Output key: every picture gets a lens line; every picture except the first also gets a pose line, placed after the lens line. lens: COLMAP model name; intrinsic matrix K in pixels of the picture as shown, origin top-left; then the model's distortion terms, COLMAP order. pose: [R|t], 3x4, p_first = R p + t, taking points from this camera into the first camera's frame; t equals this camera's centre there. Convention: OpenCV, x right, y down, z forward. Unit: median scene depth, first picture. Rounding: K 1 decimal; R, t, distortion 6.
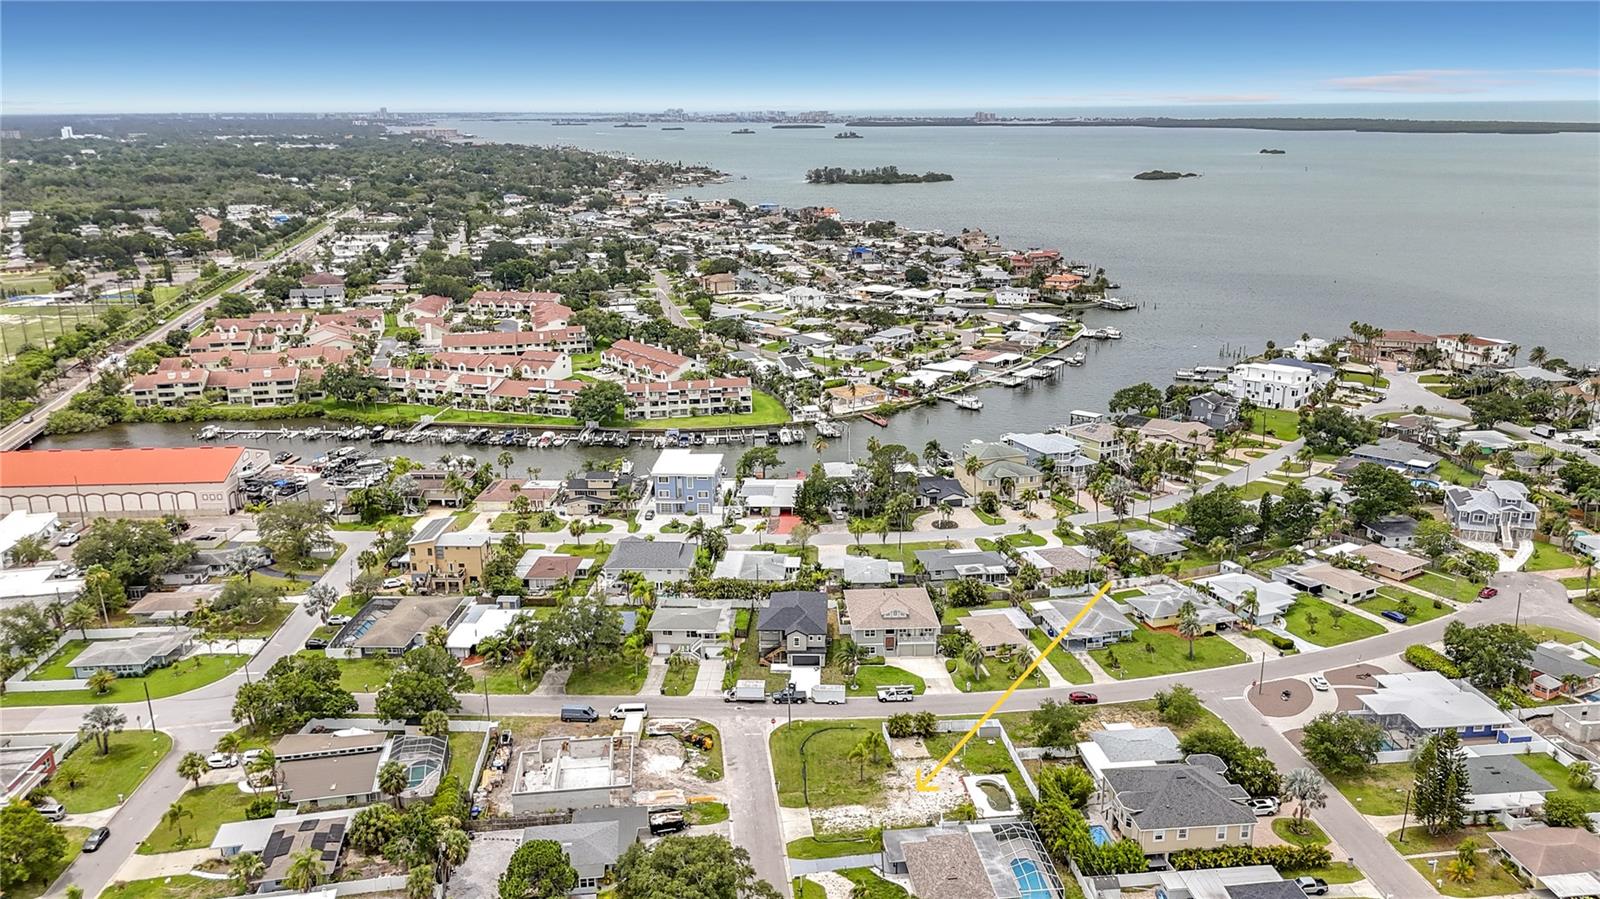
lens RADIAL K [[1193.8, 0, 800.0], [0, 1193.8, 449.5], [0, 0, 1]] dist [0.081577, -0.096826]
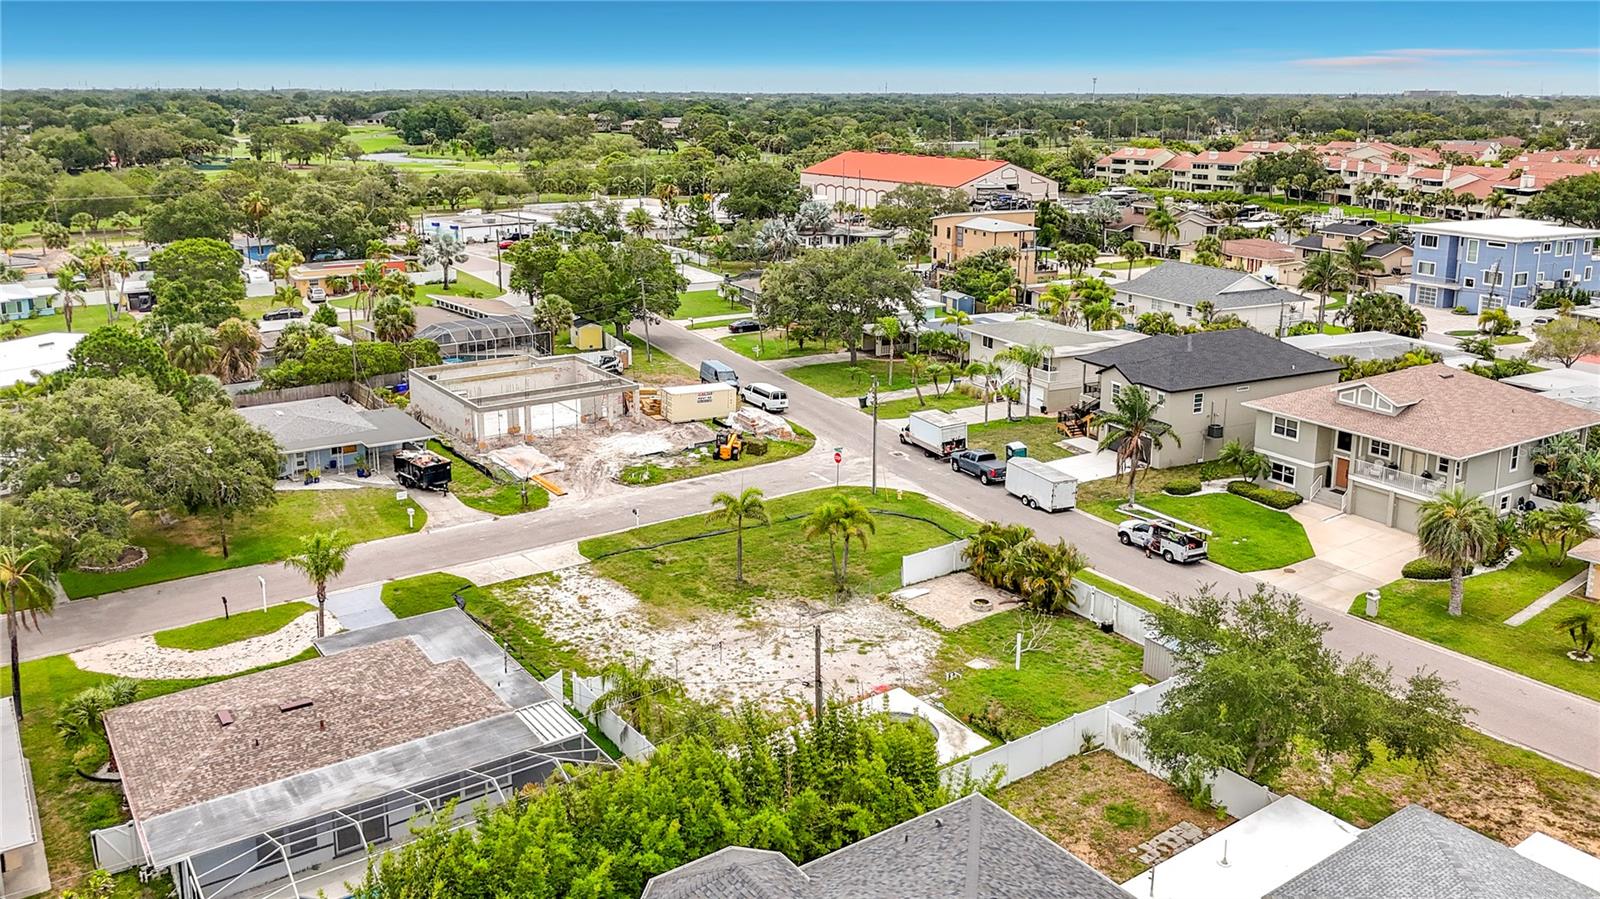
lens RADIAL K [[1203.4, 0, 778.0], [0, 1203.4, 447.2], [0, 0, 1]] dist [0.048507, -0.104881]
pose [[0.466247, 0.255013, -0.847102, 0.314087], [-0.248504, 0.956750, 0.151244, 0.143257], [0.849034, 0.139991, 0.509454, 0.670290]]
